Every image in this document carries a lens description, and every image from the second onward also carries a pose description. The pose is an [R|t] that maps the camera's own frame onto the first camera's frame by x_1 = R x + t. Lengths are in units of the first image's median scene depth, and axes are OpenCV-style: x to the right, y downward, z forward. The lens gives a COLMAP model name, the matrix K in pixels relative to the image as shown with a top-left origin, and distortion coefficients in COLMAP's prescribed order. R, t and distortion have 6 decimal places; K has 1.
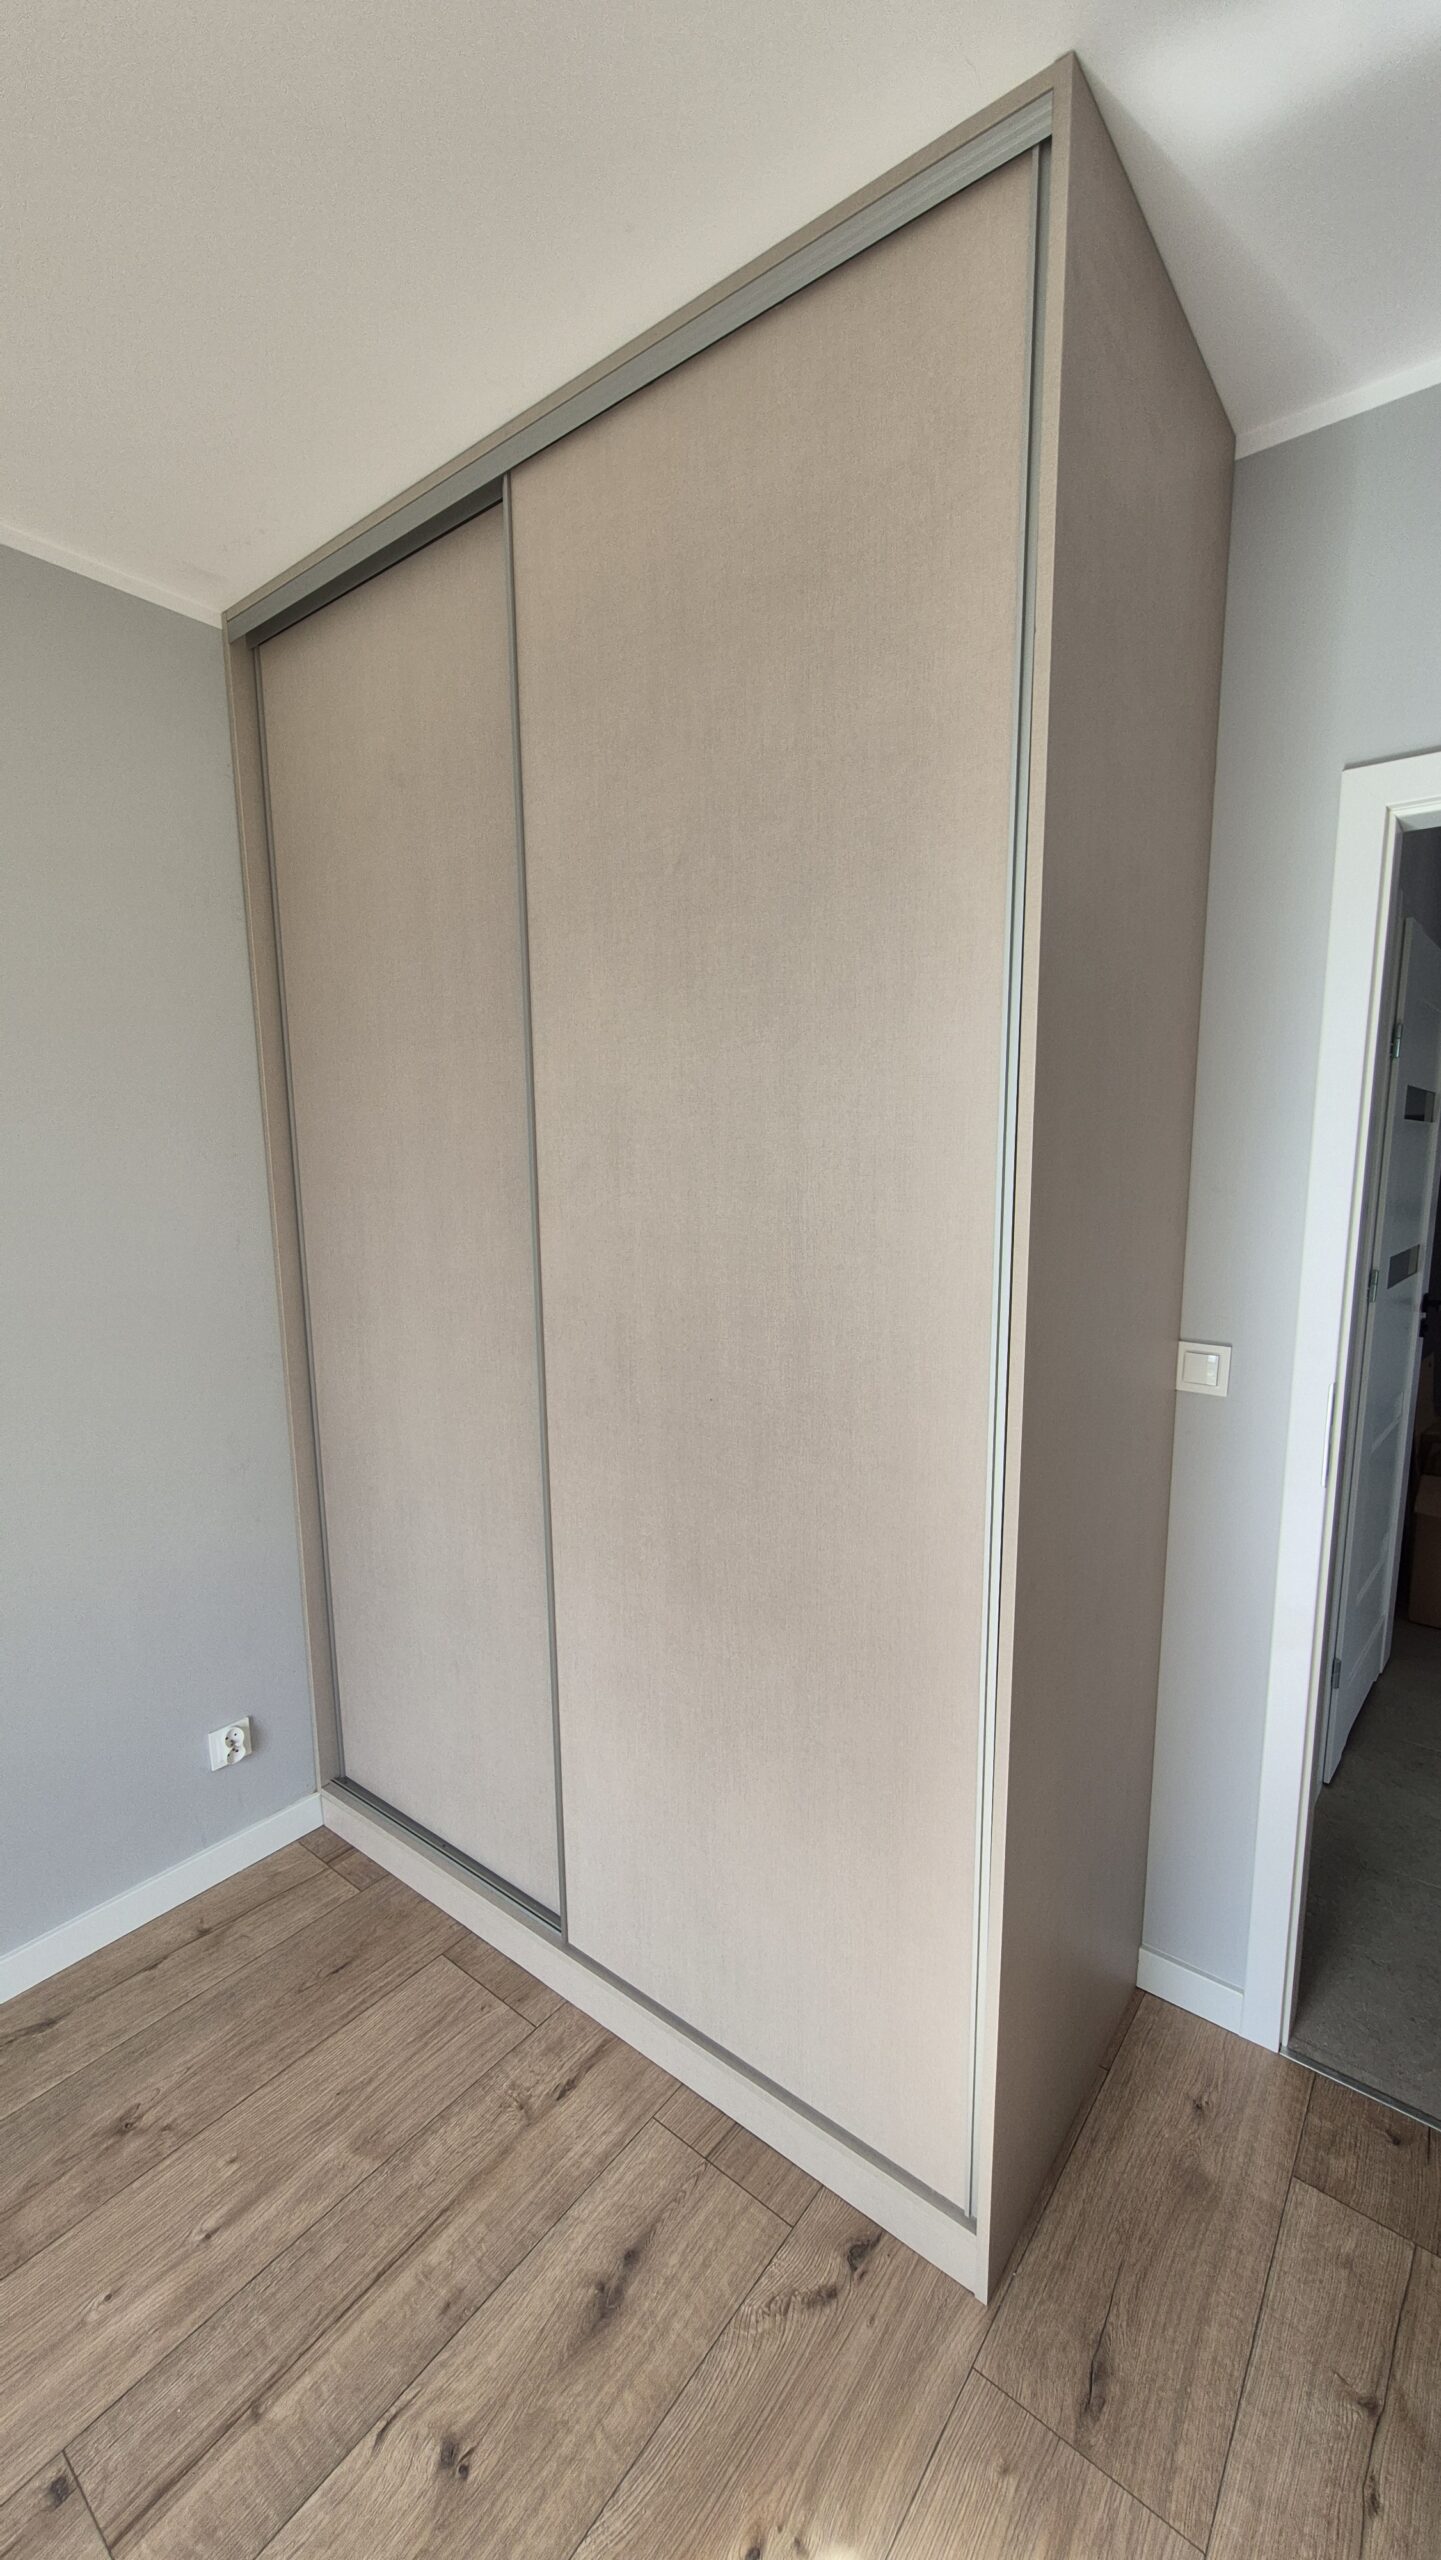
lens RADIAL K [[1018.0, 0, 724.2], [0, 1018.0, 1285.8], [0, 0, 1]] dist [-0.002260, 0.000755]
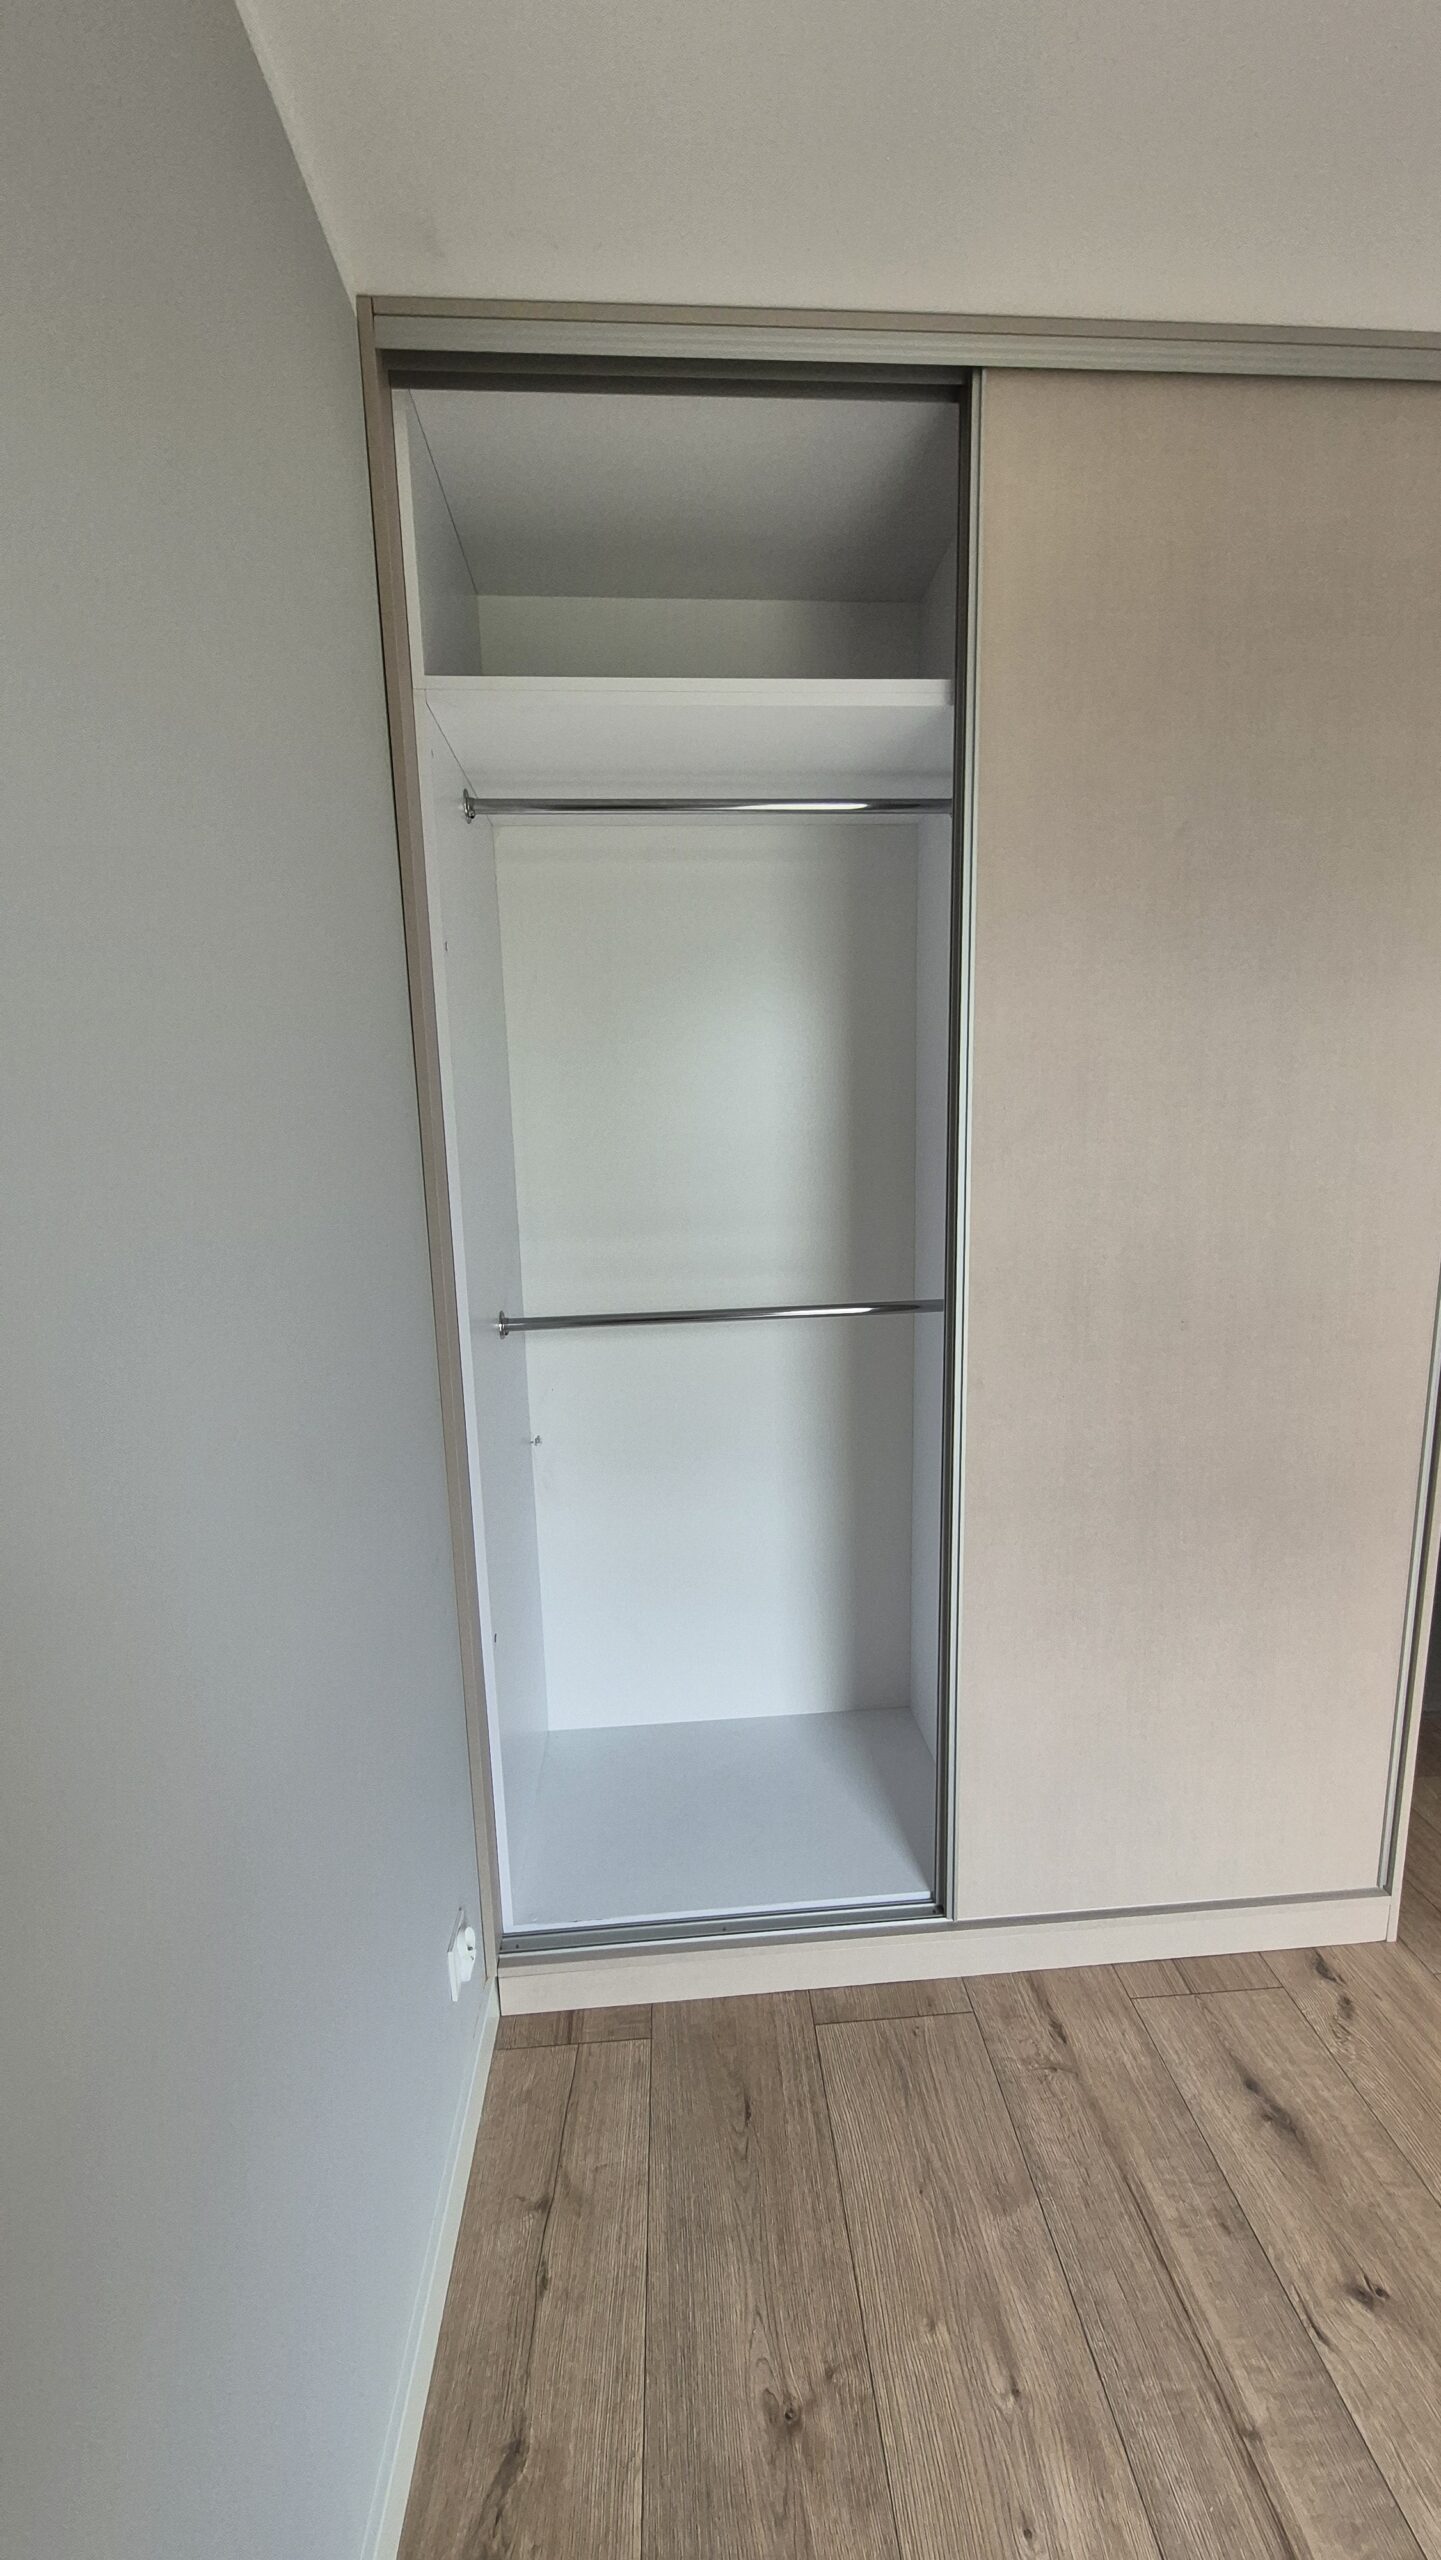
lens RADIAL K [[1018.0, 0, 741.2], [0, 1018.0, 1292.3], [0, 0, 1]] dist [-0.002260, 0.000755]
pose [[0.735040, -0.098182, 0.670878, -1.146517], [0.099868, 0.994346, 0.036101, -0.005909], [-0.670629, 0.040463, 0.740689, 0.505152]]
